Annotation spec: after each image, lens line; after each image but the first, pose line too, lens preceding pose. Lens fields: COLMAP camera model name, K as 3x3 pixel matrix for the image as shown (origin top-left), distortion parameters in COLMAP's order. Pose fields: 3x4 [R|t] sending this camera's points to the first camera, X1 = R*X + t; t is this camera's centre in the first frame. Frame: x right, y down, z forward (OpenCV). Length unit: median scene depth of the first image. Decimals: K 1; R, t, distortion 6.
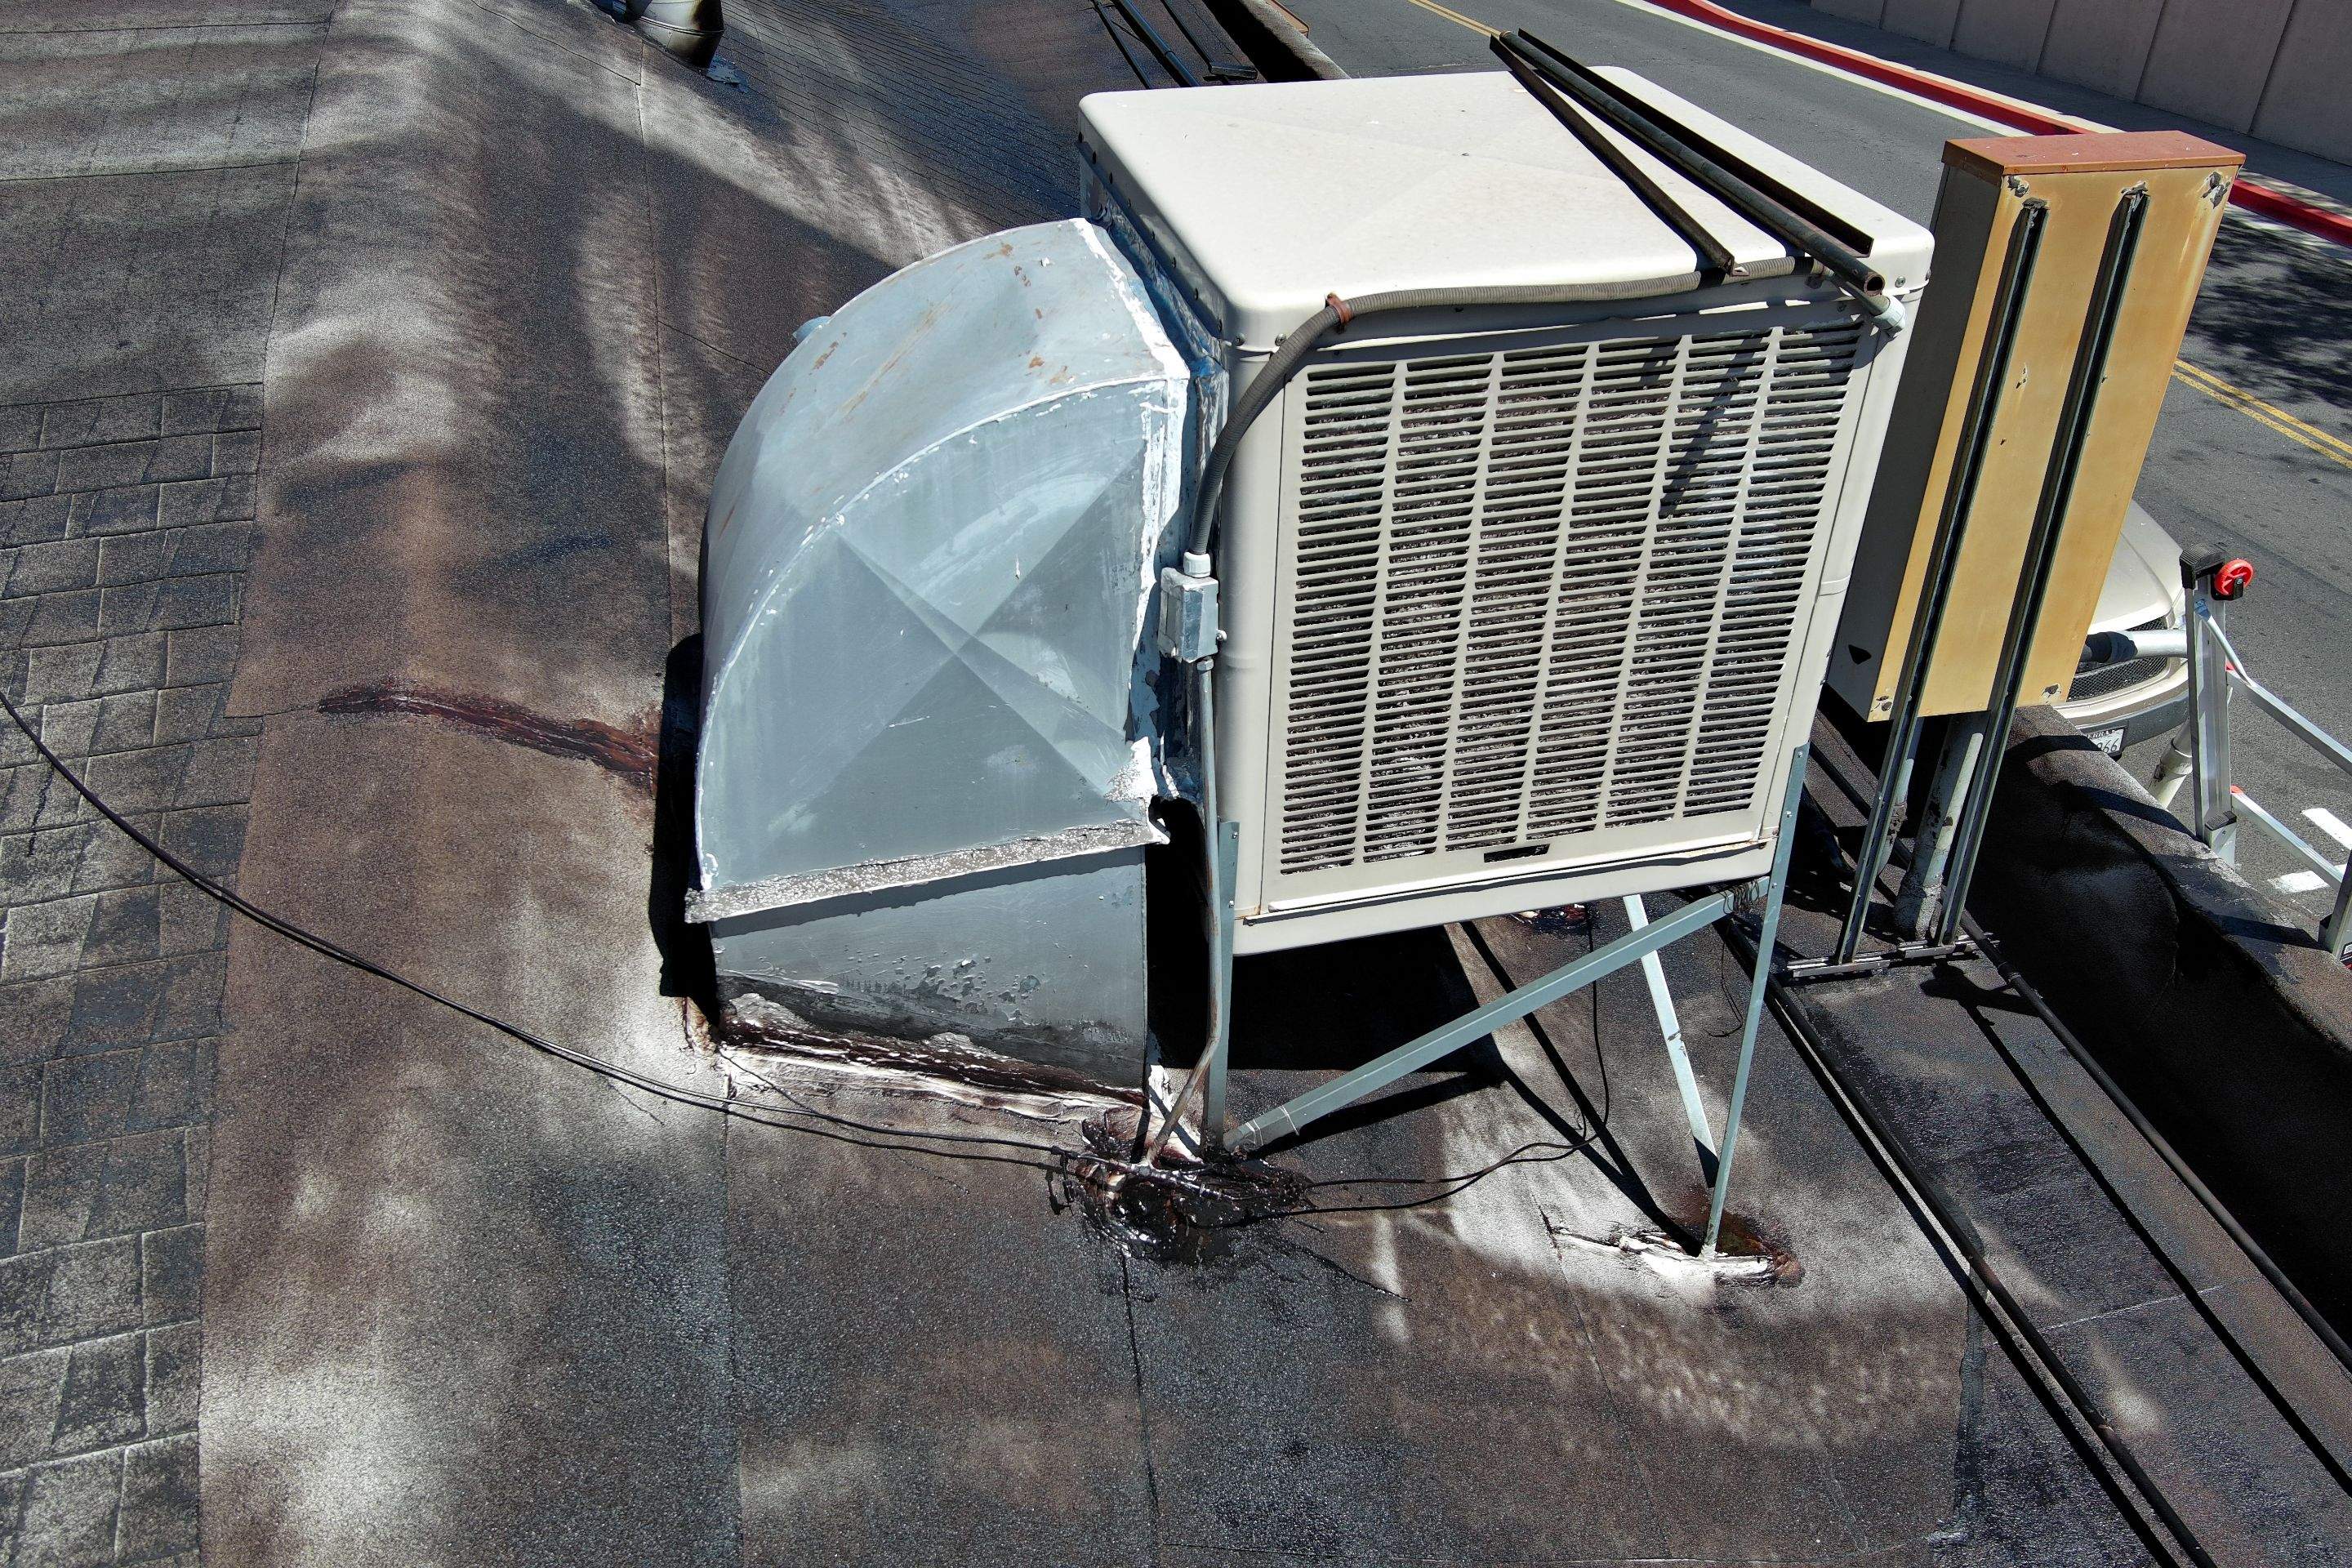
lens RADIAL K [[1824.5, 0, 1173.1], [0, 1824.5, 714.2], [0, 0, 1]] dist [0.054415, -0.084042]
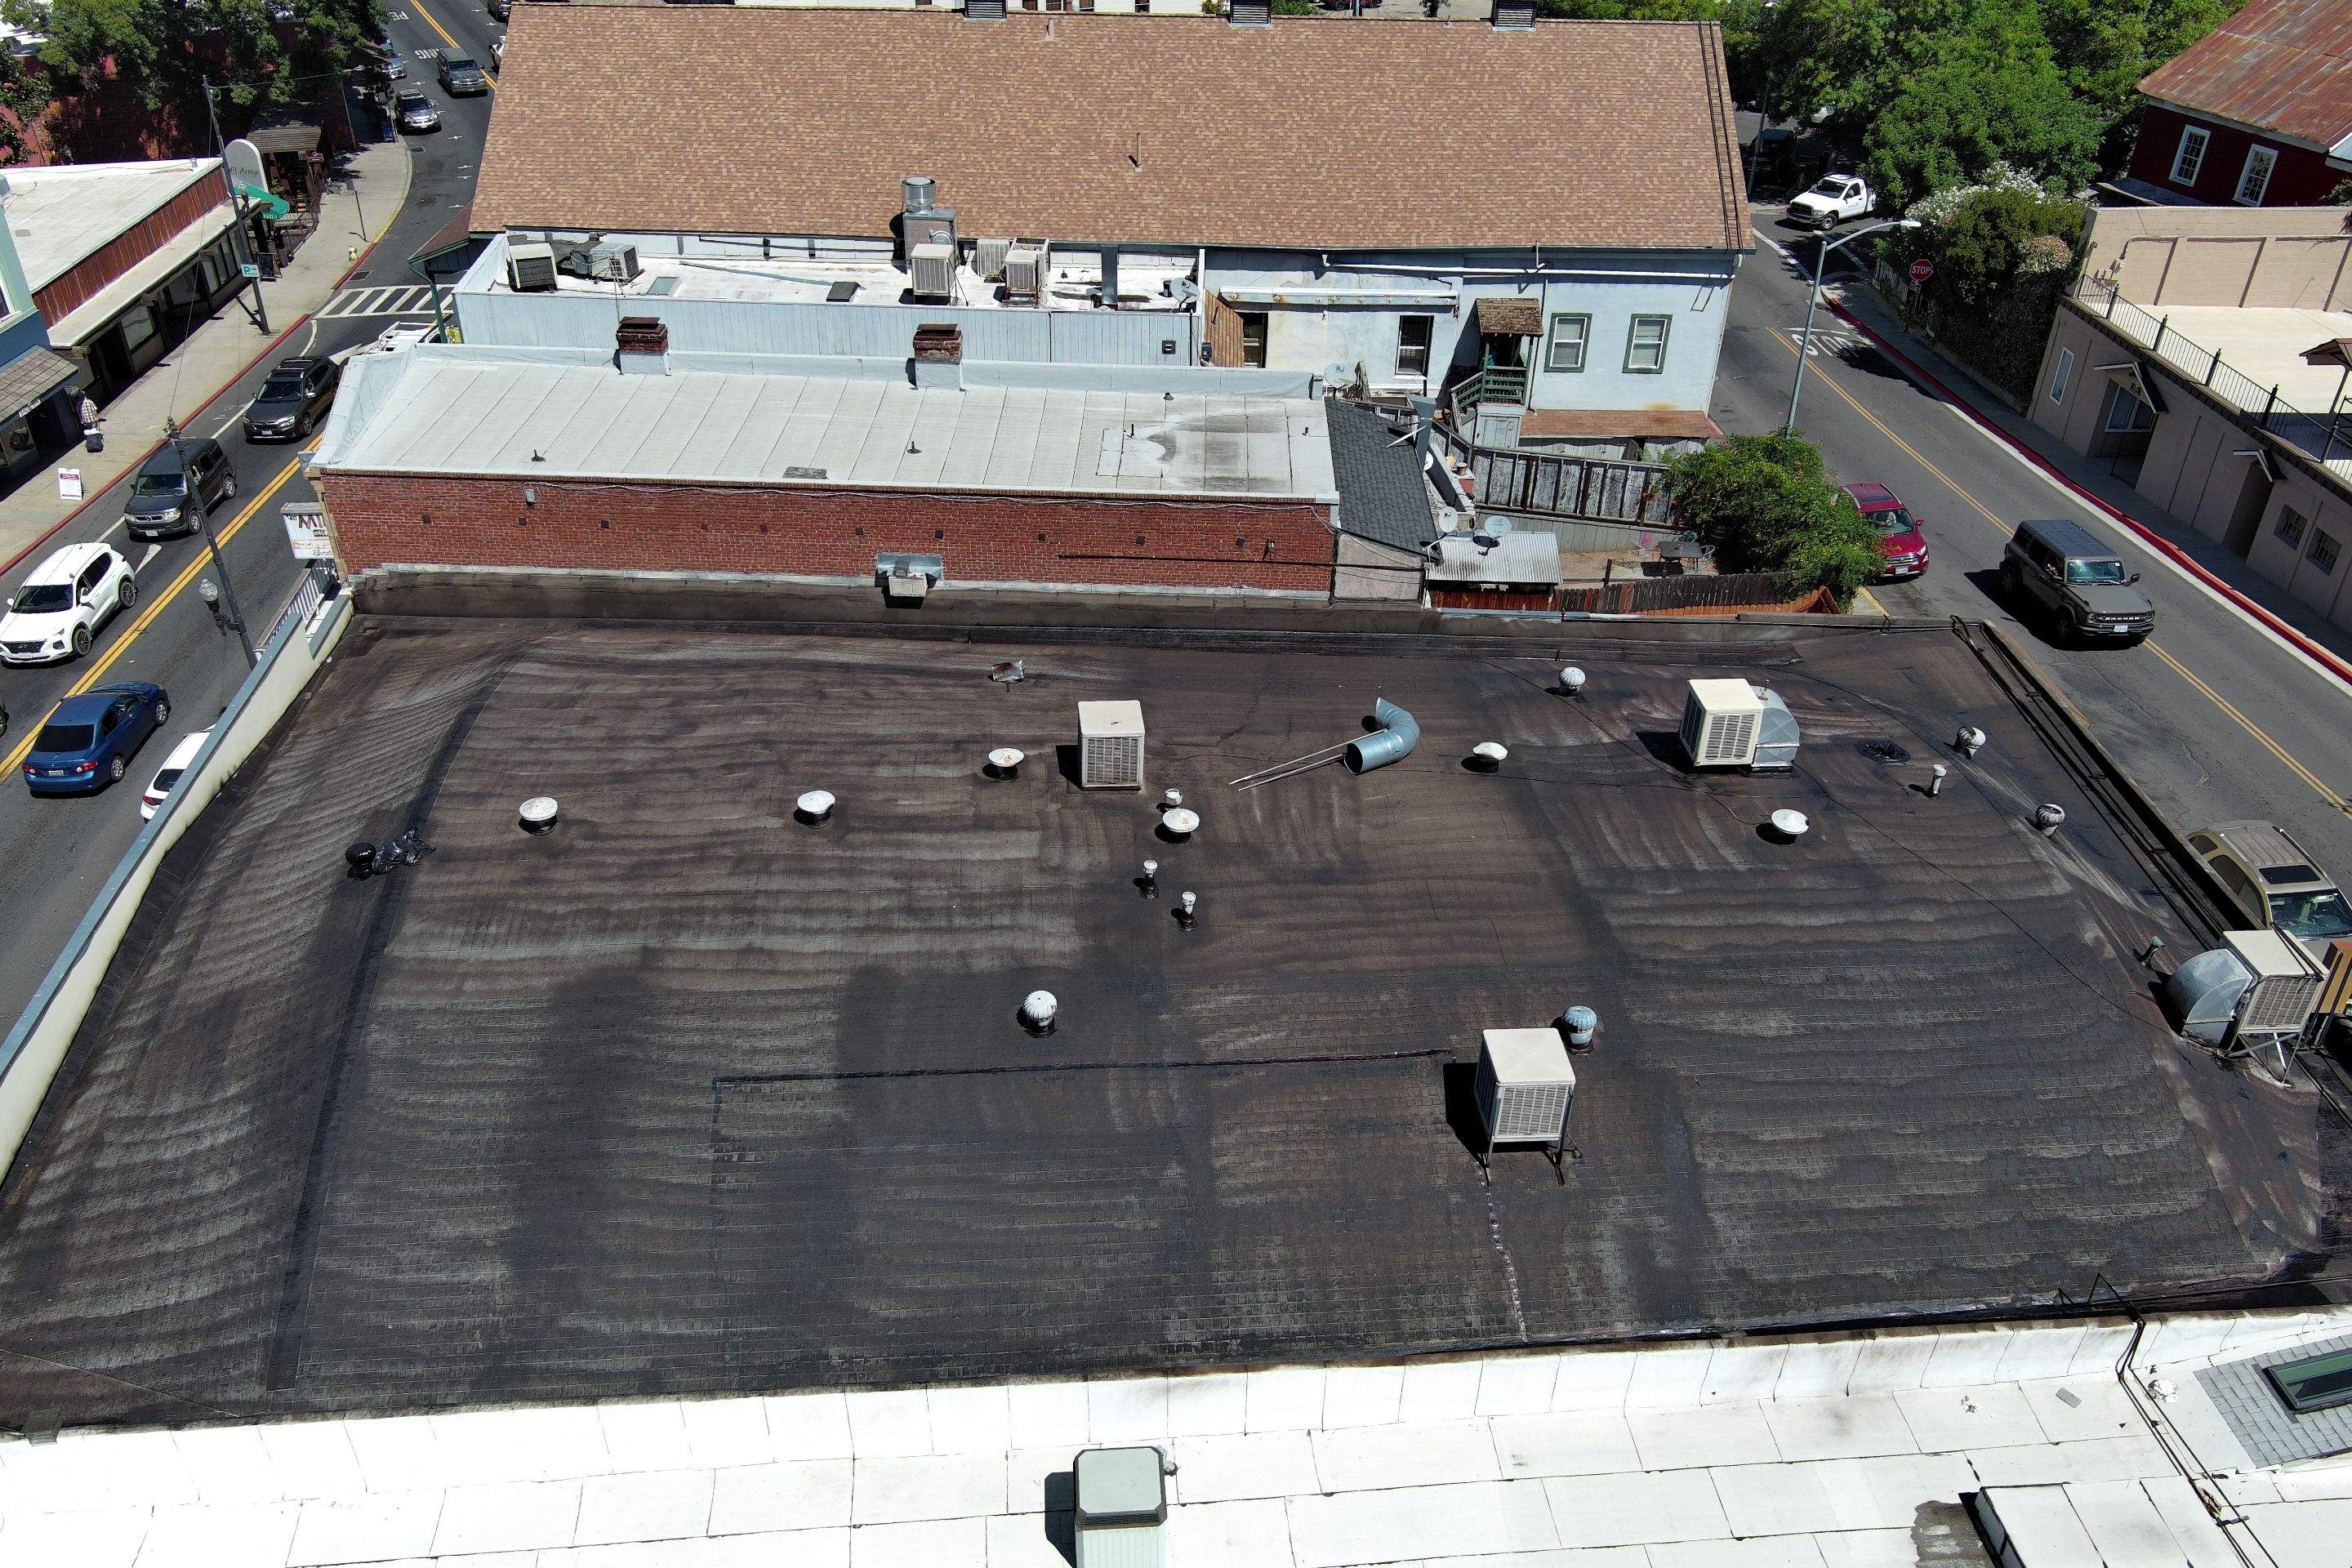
lens RADIAL K [[1801.5, 0, 1176.0], [0, 1801.5, 784.0], [0, 0, 1]] dist [0.013969, -0.013154]
pose [[0.982215, 0.122123, -0.142618, -3.658812], [-0.125400, 0.992005, -0.014182, -0.276378], [0.139746, 0.031814, 0.989676, -7.860739]]
